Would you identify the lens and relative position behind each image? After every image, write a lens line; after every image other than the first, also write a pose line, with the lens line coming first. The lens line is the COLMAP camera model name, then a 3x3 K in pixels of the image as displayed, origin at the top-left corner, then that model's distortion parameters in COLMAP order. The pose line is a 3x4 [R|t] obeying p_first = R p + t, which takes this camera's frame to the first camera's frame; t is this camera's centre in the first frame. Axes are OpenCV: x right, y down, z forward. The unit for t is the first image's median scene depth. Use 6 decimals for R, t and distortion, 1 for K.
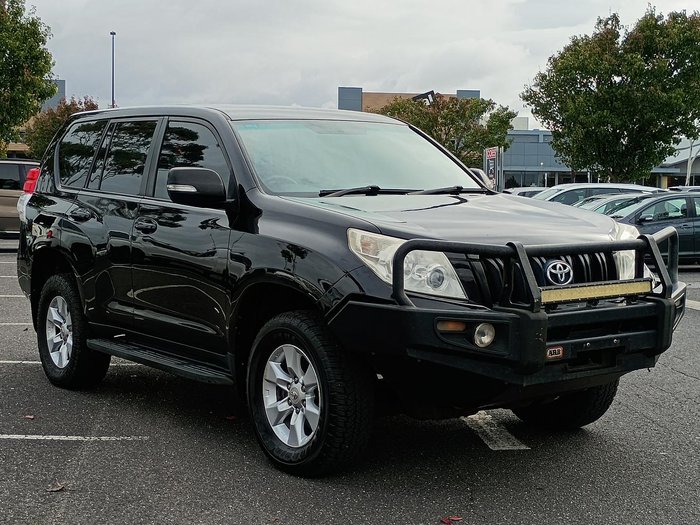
lens RADIAL K [[1161.5, 0, 329.2], [0, 1161.5, 262.7], [0, 0, 1]] dist [0.071096, -0.190517]
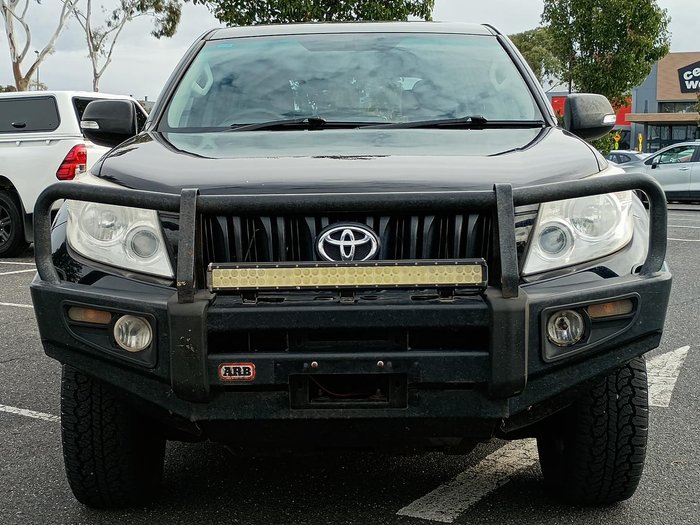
lens RADIAL K [[1161.5, 0, 329.2], [0, 1161.5, 262.7], [0, 0, 1]] dist [0.071096, -0.190517]
pose [[0.812331, 0.048992, -0.581136, 0.556196], [-0.035846, 0.998776, 0.034093, -0.002166], [0.582095, -0.006863, 0.813092, 0.509033]]
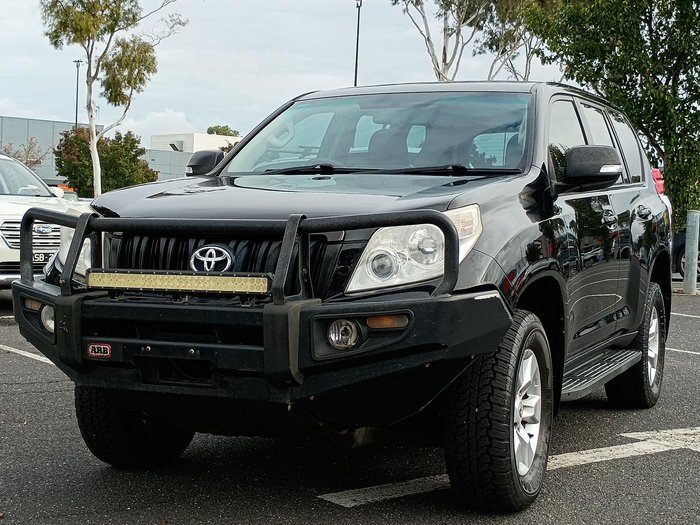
lens RADIAL K [[1161.5, 0, 329.2], [0, 1161.5, 262.7], [0, 0, 1]] dist [0.071096, -0.190517]
pose [[0.517783, 0.048440, -0.854140, 0.917691], [-0.078695, 0.996860, 0.008828, -0.002900], [0.851885, 0.062646, 0.519969, 0.679162]]
